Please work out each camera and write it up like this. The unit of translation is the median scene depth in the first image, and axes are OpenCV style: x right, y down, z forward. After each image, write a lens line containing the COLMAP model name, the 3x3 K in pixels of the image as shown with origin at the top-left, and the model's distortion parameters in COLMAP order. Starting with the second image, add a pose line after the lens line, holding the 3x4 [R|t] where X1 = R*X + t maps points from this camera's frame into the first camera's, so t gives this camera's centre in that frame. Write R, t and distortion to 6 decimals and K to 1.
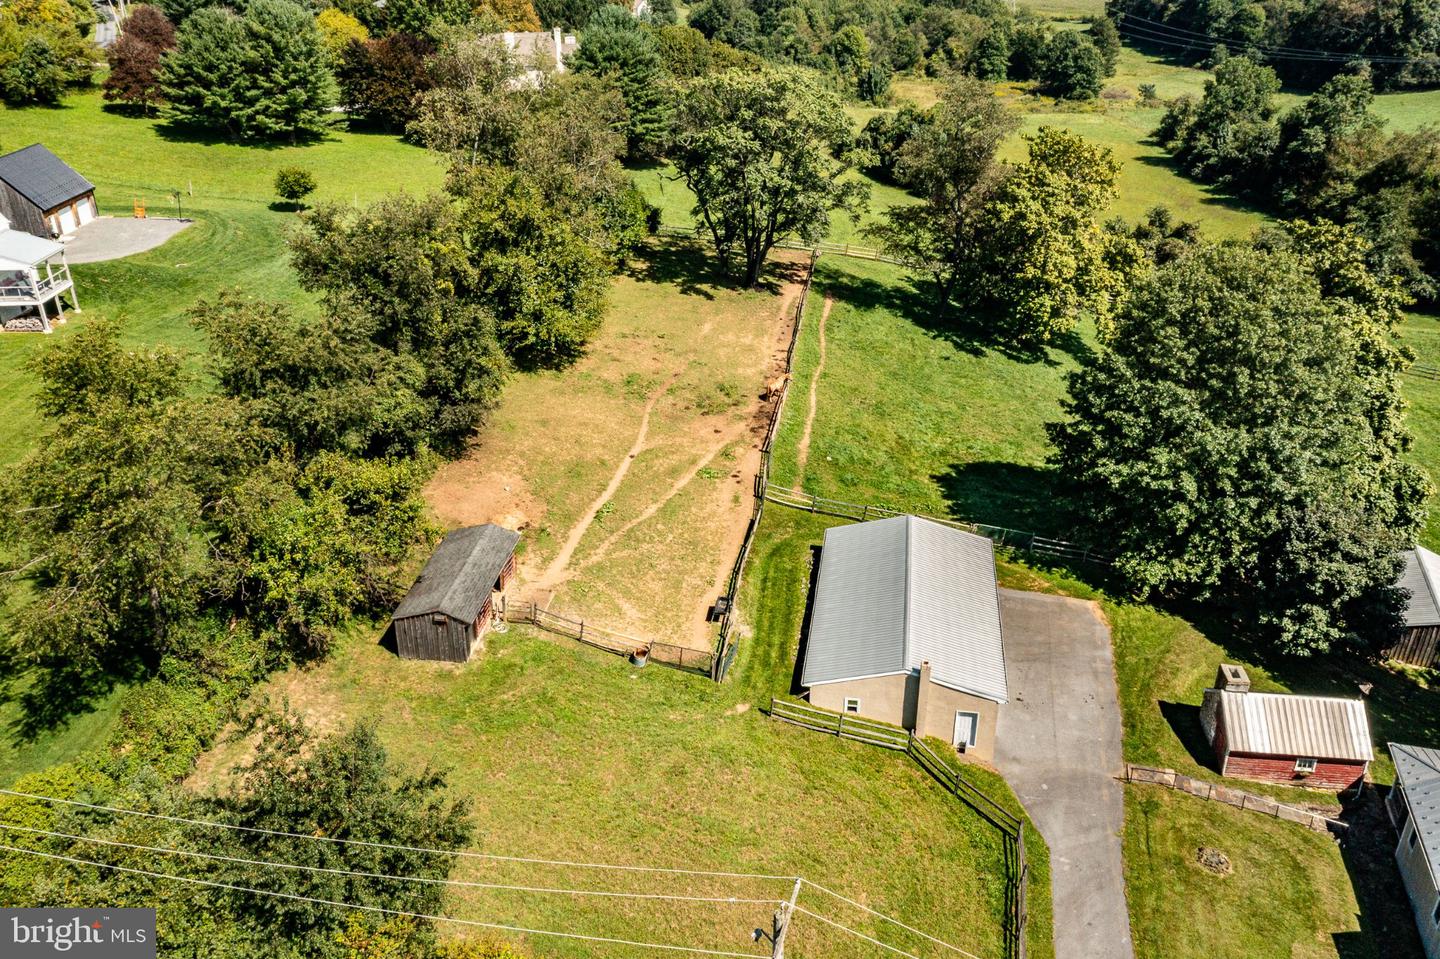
lens RADIAL K [[1138.6, 0, 721.6], [0, 1138.6, 473.9], [0, 0, 1]] dist [-0.018324, 0.012121]
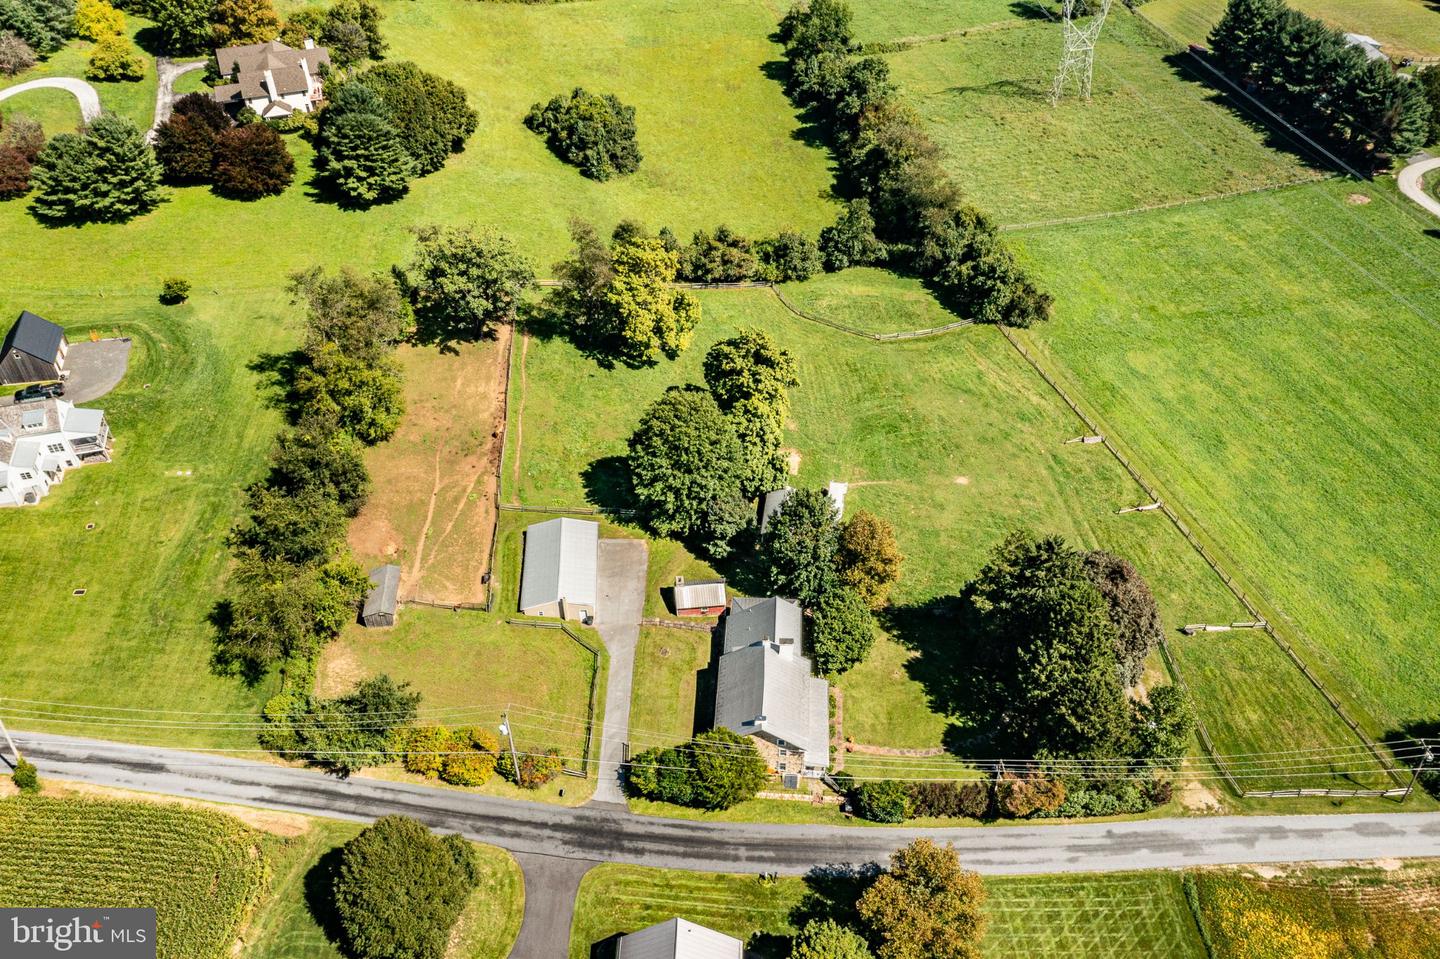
lens RADIAL K [[1138.6, 0, 715.3], [0, 1138.6, 477.0], [0, 0, 1]] dist [-0.018324, 0.012121]
pose [[0.975902, -0.145473, 0.162645, 0.102243], [0.097783, 0.957875, 0.270026, -0.634562], [-0.195075, -0.247615, 0.949017, -1.244932]]
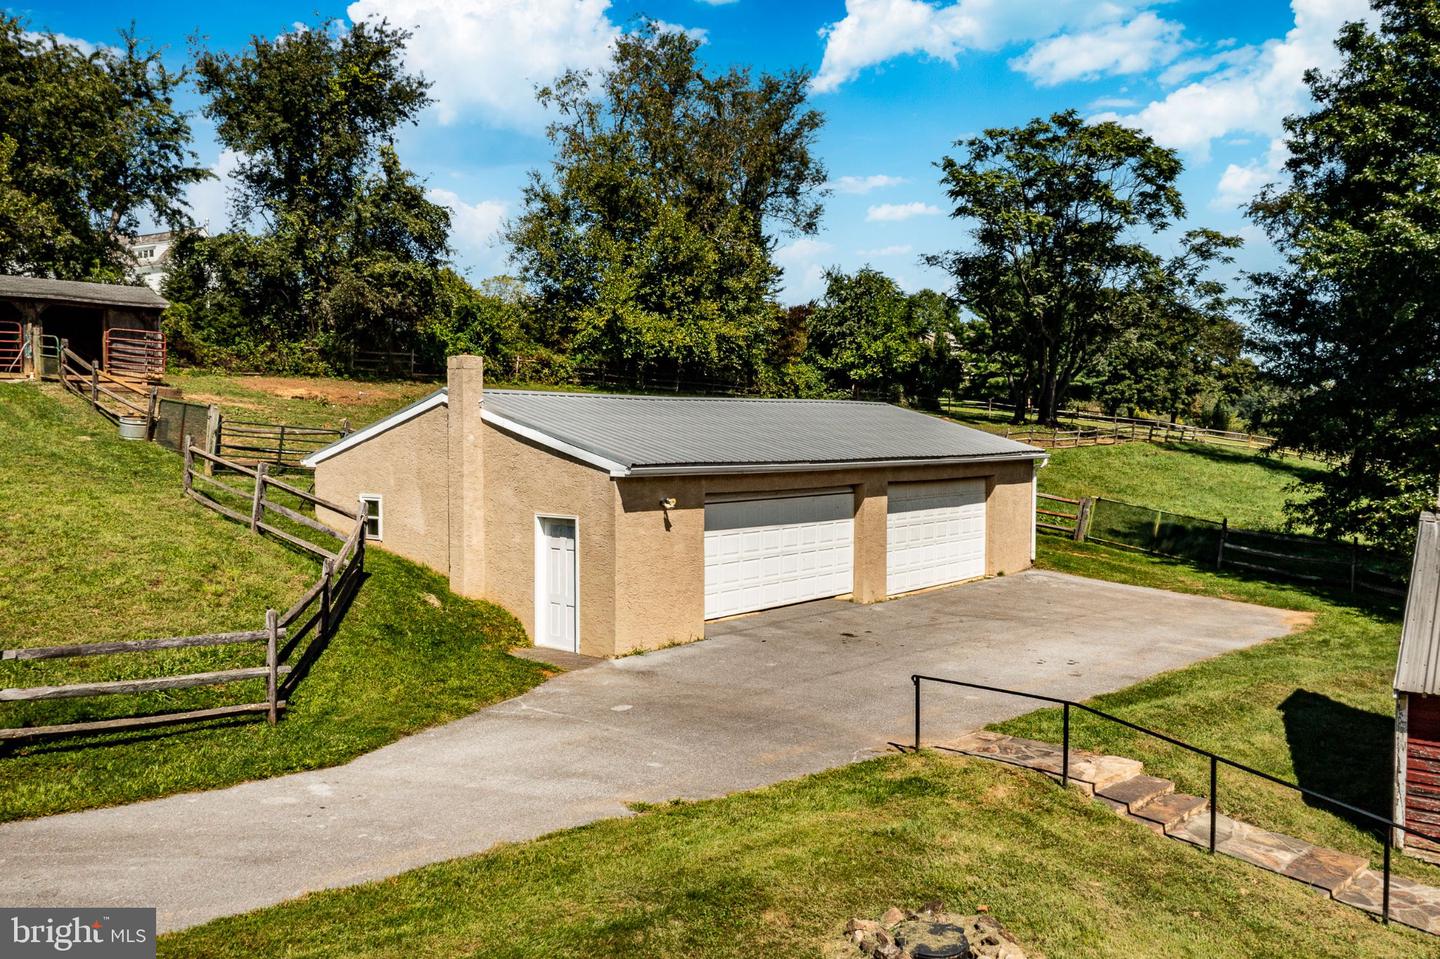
lens RADIAL K [[1138.6, 0, 711.4], [0, 1138.6, 482.7], [0, 0, 1]] dist [-0.018324, 0.012121]
pose [[0.853434, 0.028530, -0.520420, 0.348034], [-0.234099, 0.913098, -0.333840, 0.241871], [0.465670, 0.406740, 0.785948, 0.584879]]
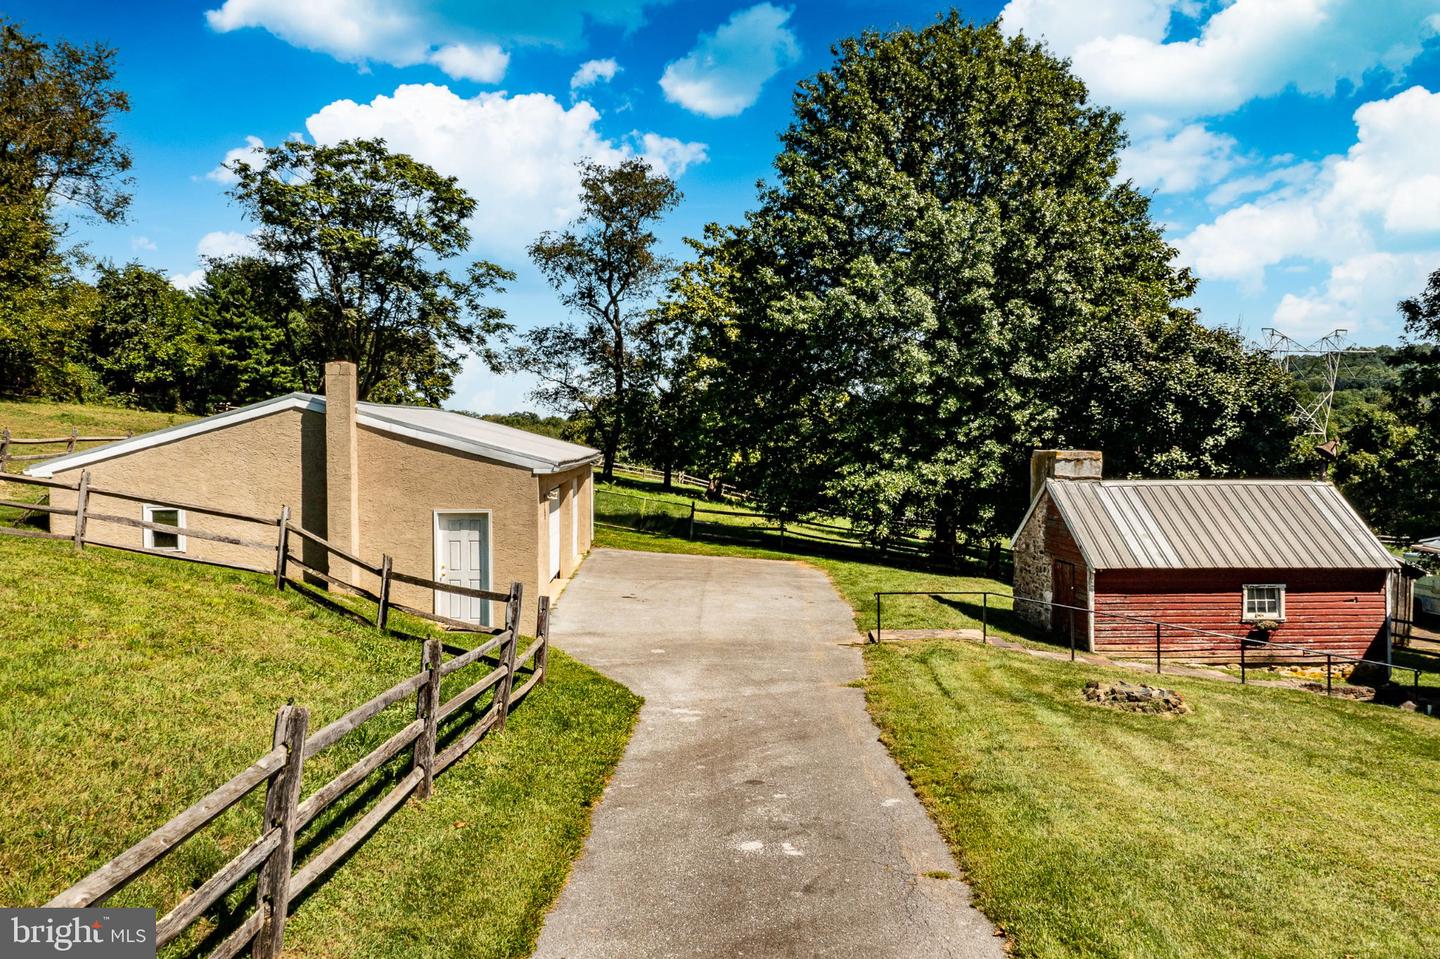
lens RADIAL K [[1138.6, 0, 710.8], [0, 1138.6, 475.2], [0, 0, 1]] dist [-0.018324, 0.012121]
pose [[0.979619, -0.003520, 0.200832, 0.174895], [0.086034, 0.910842, -0.403690, 0.287602], [-0.181505, 0.412740, 0.892581, 0.495580]]
